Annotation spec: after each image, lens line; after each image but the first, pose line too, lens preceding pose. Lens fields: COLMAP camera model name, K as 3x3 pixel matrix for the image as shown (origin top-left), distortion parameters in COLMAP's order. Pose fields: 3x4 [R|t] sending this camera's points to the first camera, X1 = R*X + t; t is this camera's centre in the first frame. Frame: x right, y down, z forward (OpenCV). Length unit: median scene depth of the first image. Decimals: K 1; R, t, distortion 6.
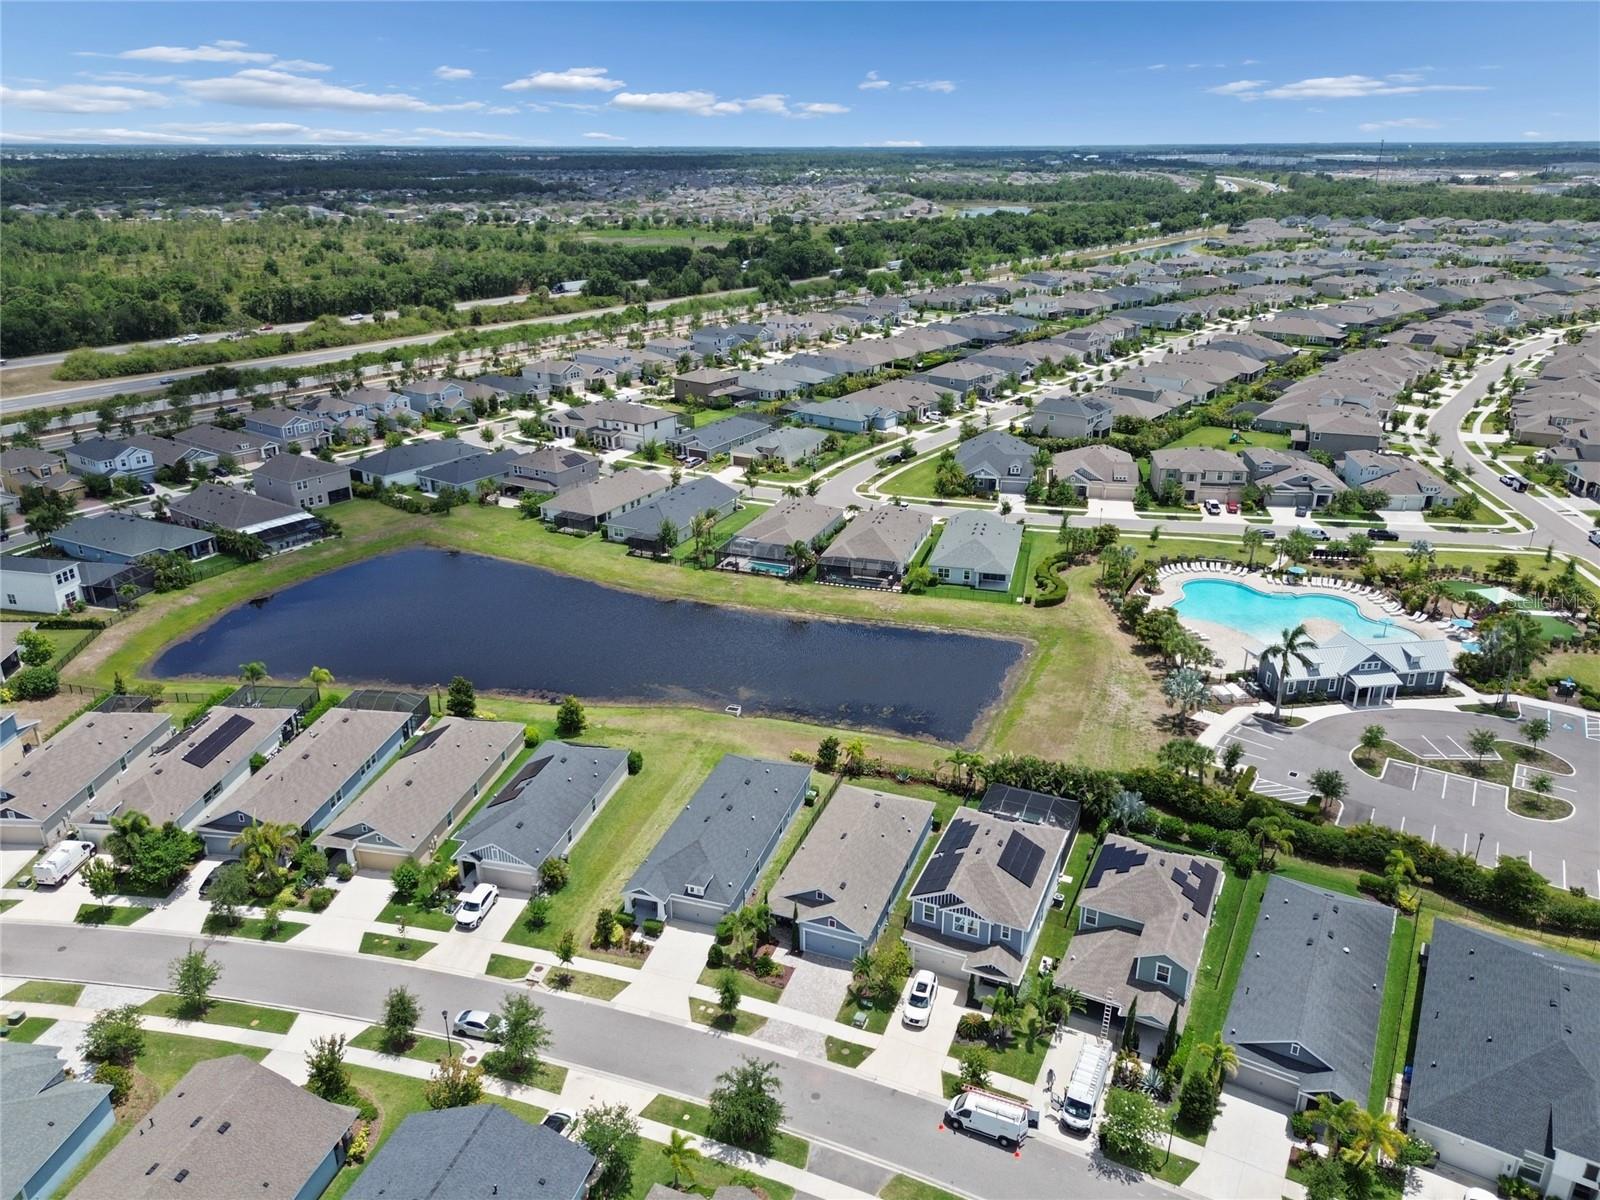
lens RADIAL K [[1139.8, 0, 803.1], [0, 1139.8, 602.8], [0, 0, 1]] dist [0.058014, -0.057657]
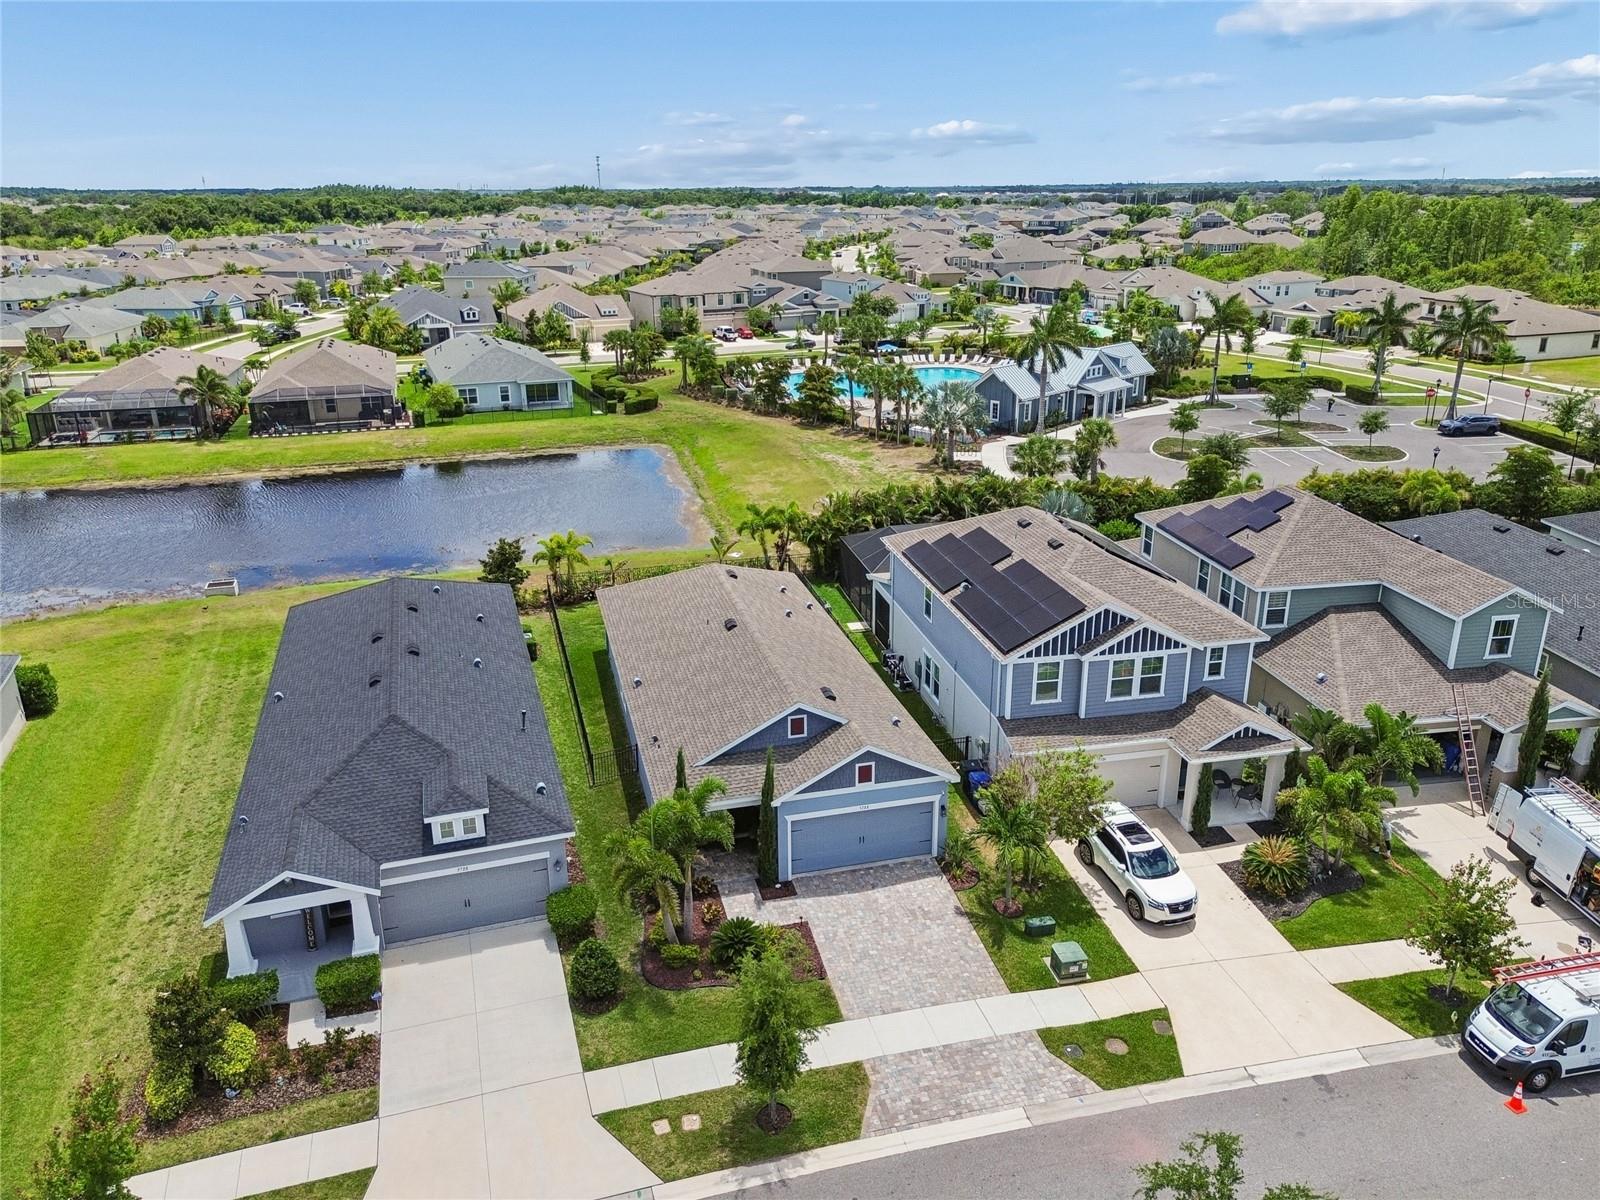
lens RADIAL K [[1157.4, 0, 803.8], [0, 1157.4, 596.0], [0, 0, 1]] dist [0.058009, -0.054342]
pose [[0.813262, -0.200169, 0.546385, -0.115223], [0.225069, 0.974098, 0.021861, 0.124959], [-0.536608, 0.105196, 0.837249, 0.406337]]
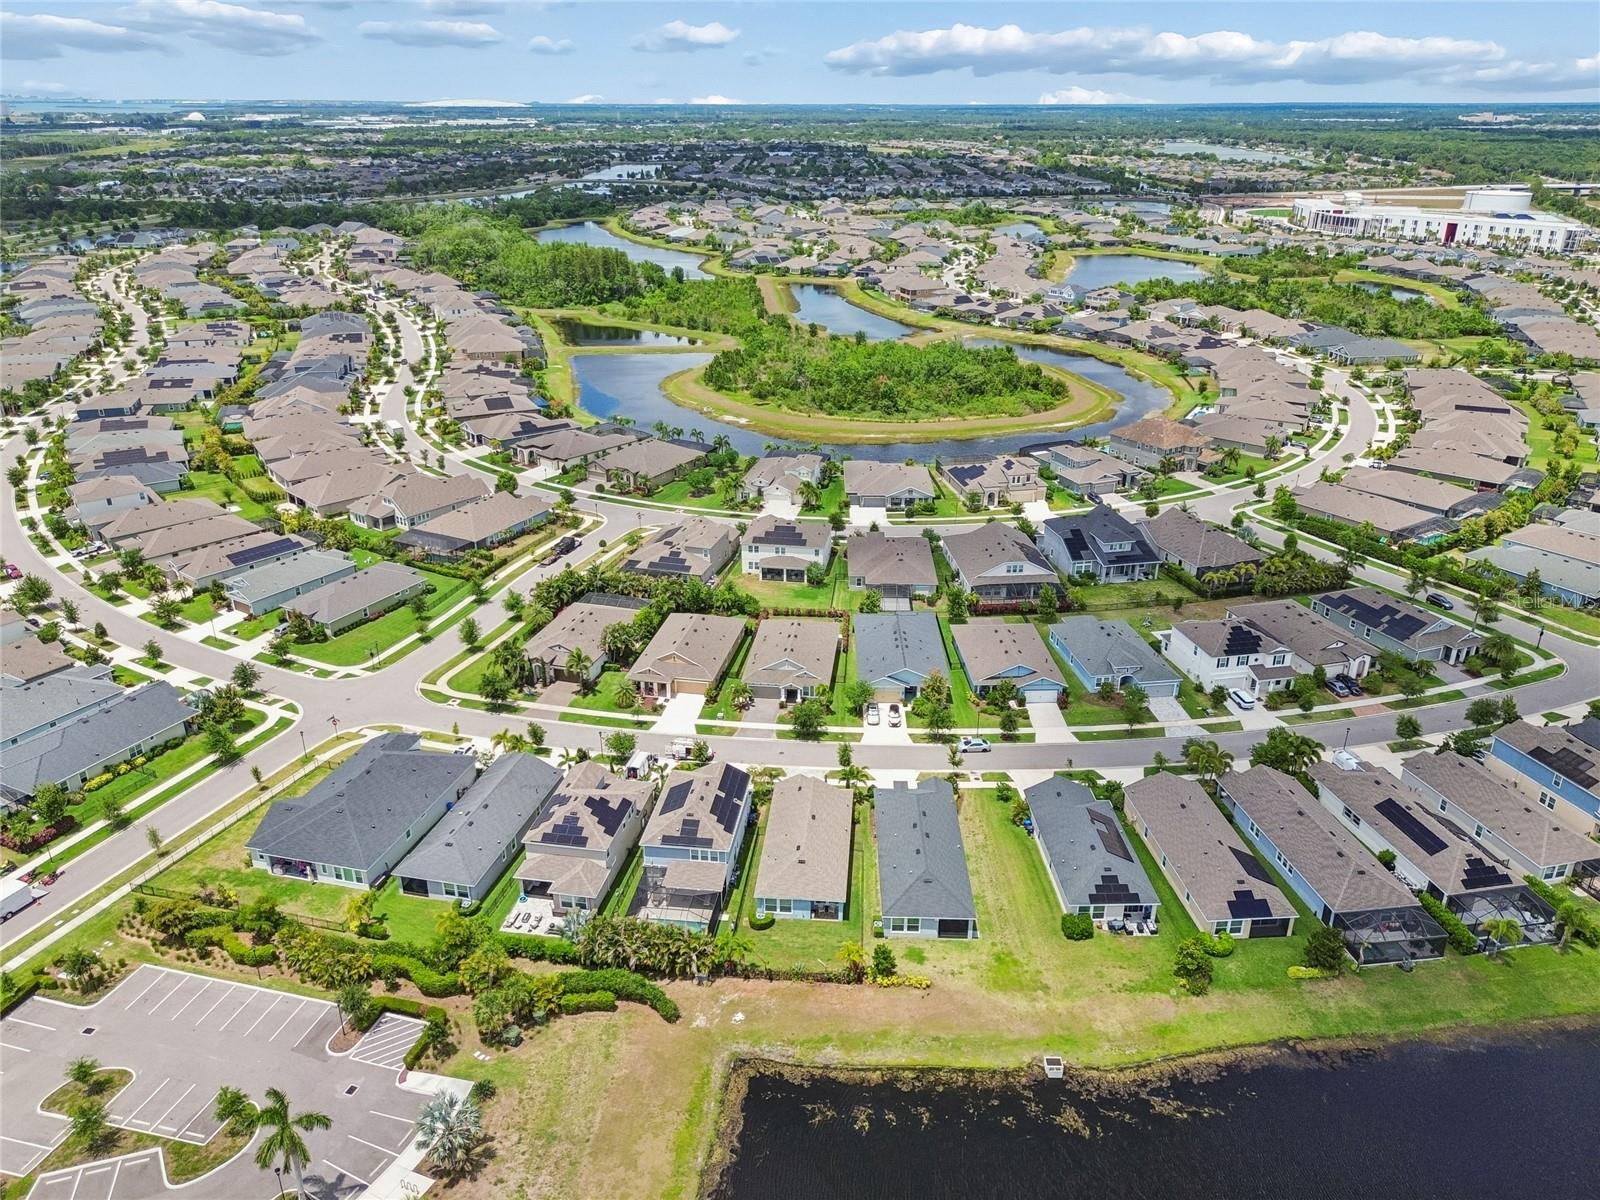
lens RADIAL K [[1141.2, 0, 803.2], [0, 1141.2, 597.7], [0, 0, 1]] dist [0.055894, -0.051996]
pose [[-0.959068, 0.114794, -0.258865, 0.228271], [-0.102239, 0.712119, 0.694574, -0.558792], [0.264076, 0.692610, -0.671234, 1.101023]]
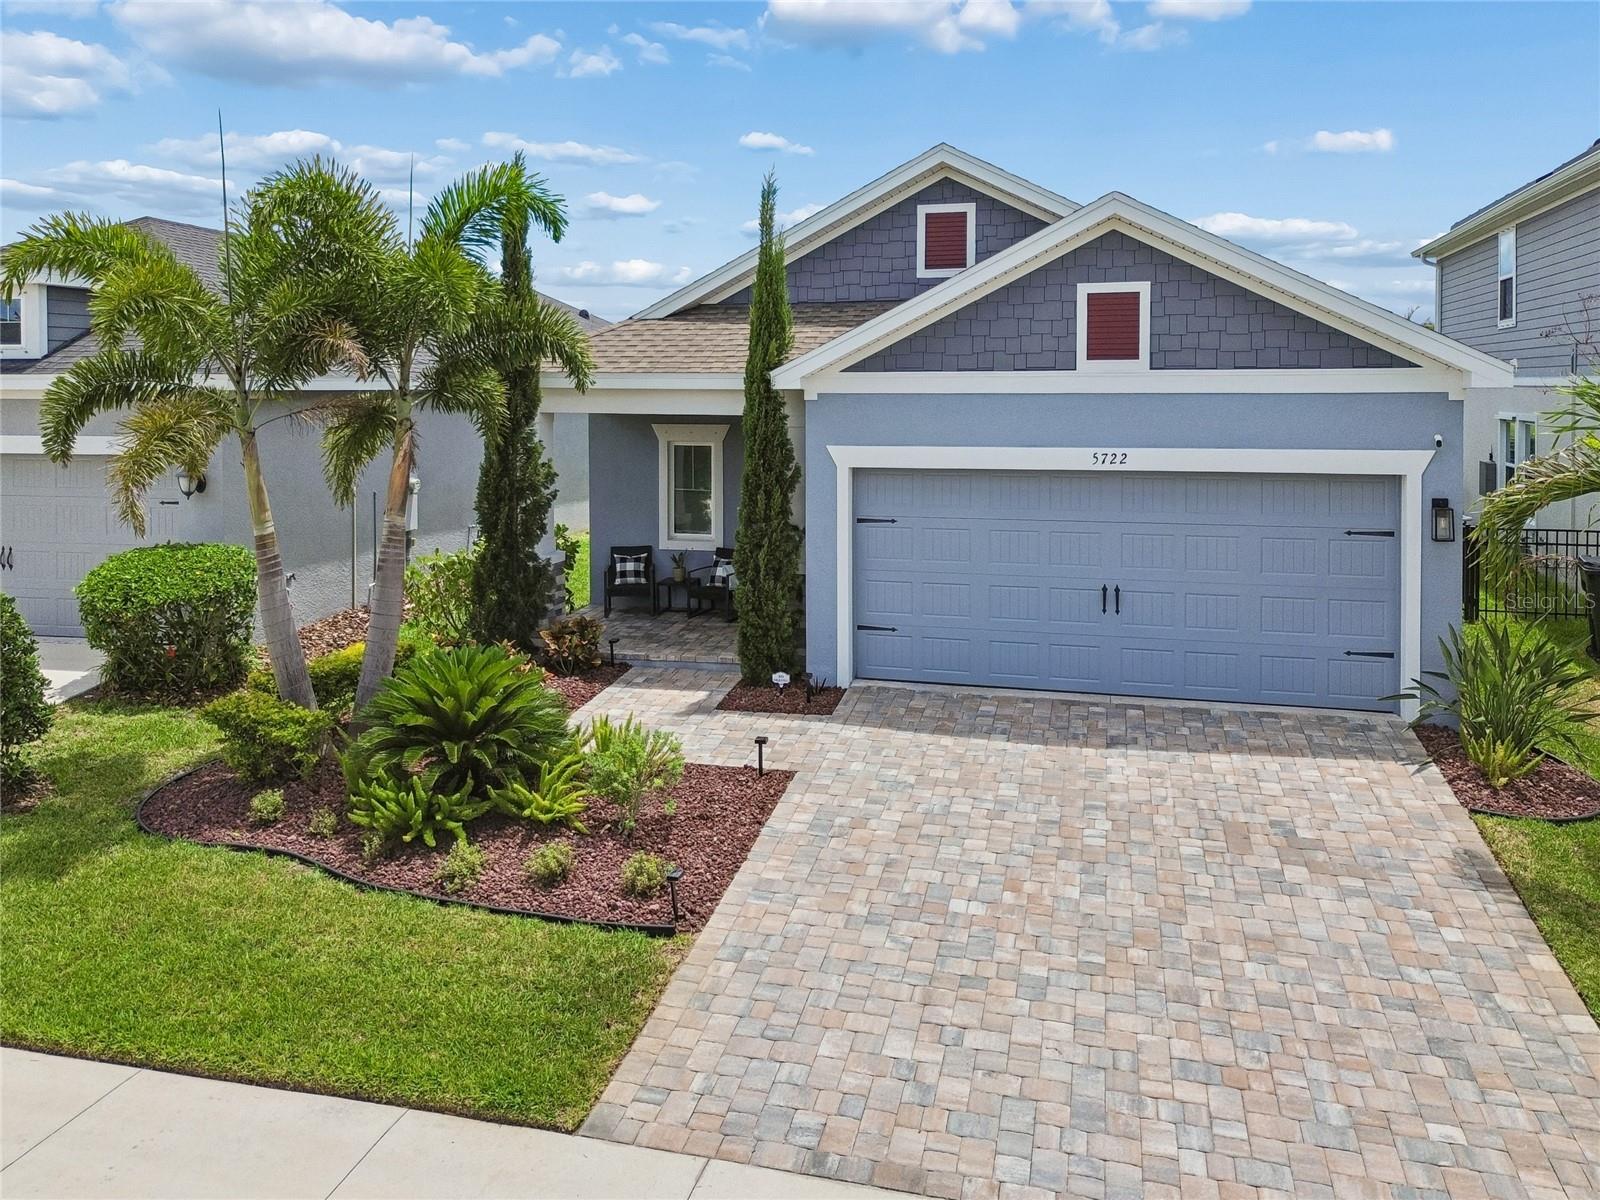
lens RADIAL K [[1203.7, 0, 796.8], [0, 1203.7, 420.2], [0, 0, 1]] dist [0.057054, -0.043776]
pose [[0.993419, -0.008106, 0.114253, -0.010798], [0.047233, 0.937725, -0.344152, 0.195952], [-0.104348, 0.347284, 0.931936, 0.538031]]
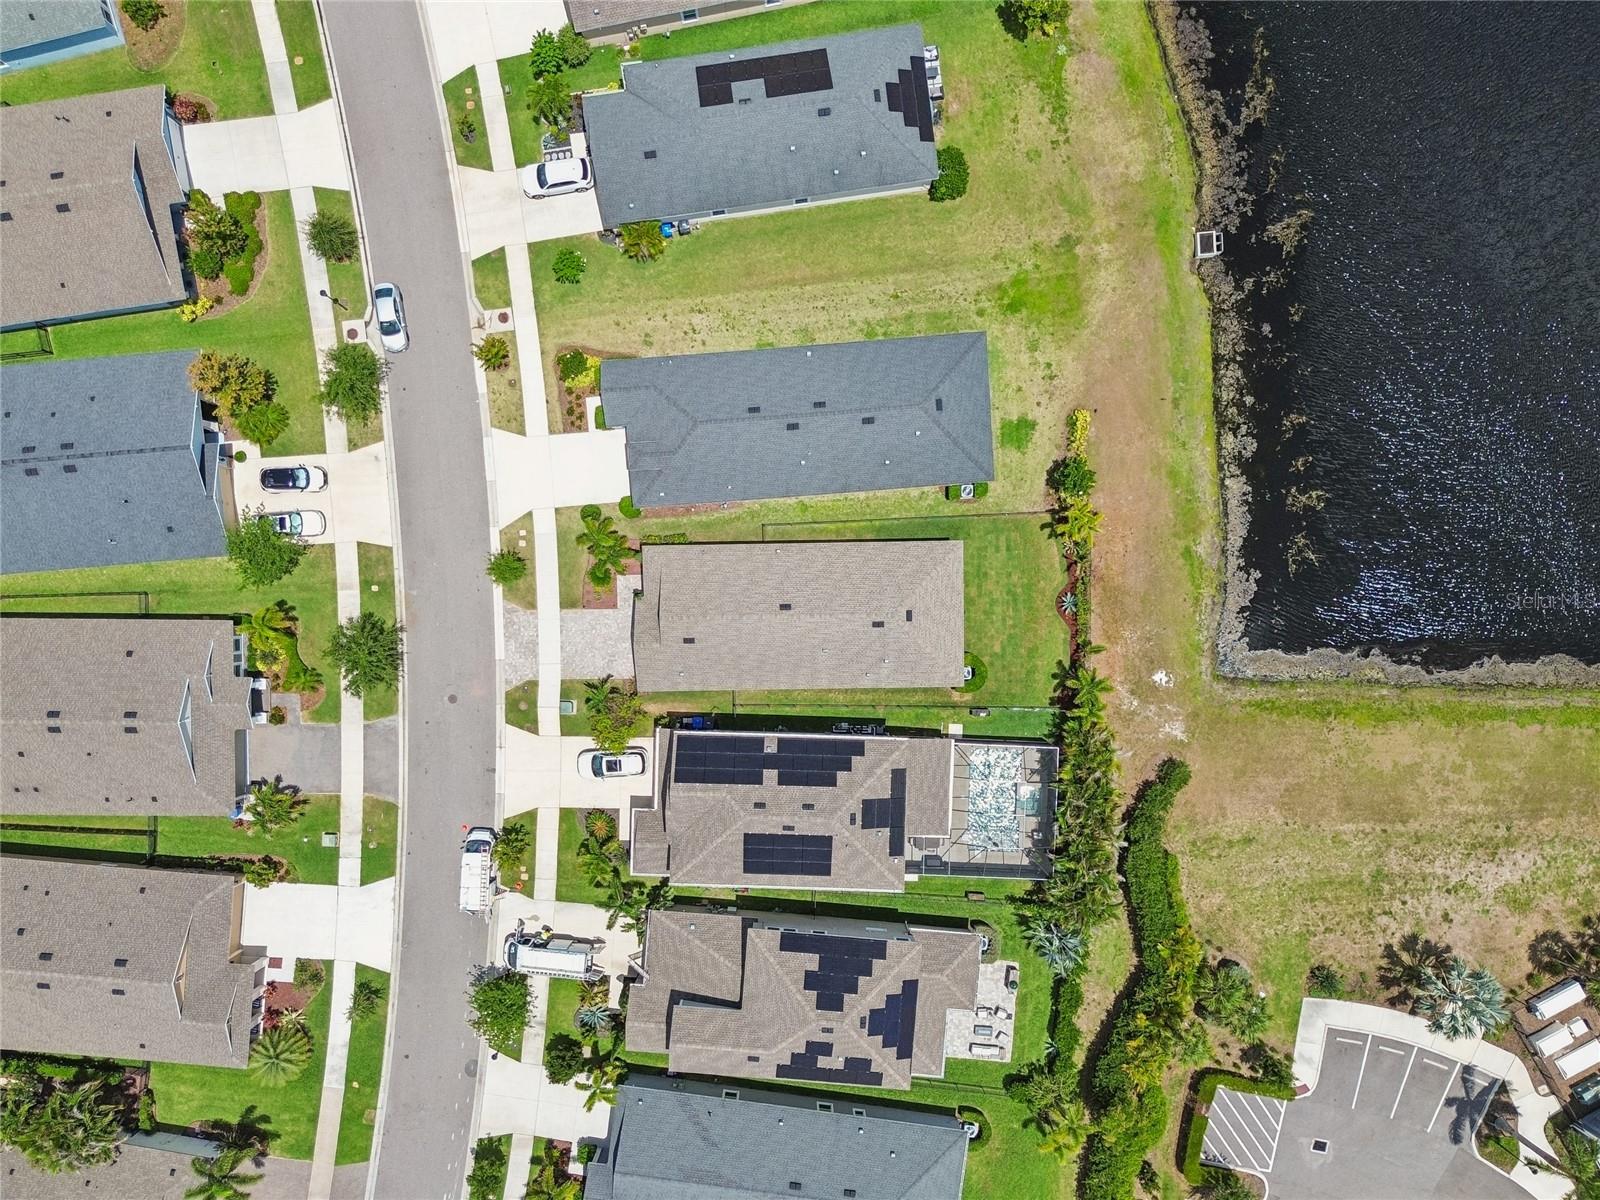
lens RADIAL K [[1150.6, 0, 797.6], [0, 1150.6, 670.5], [0, 0, 1]] dist [0.065857, -0.045128]
pose [[0.373936, 0.926402, 0.044176, 0.028613], [-0.337030, 0.091356, 0.937051, -0.310757], [0.864051, -0.365285, 0.346386, 0.483786]]
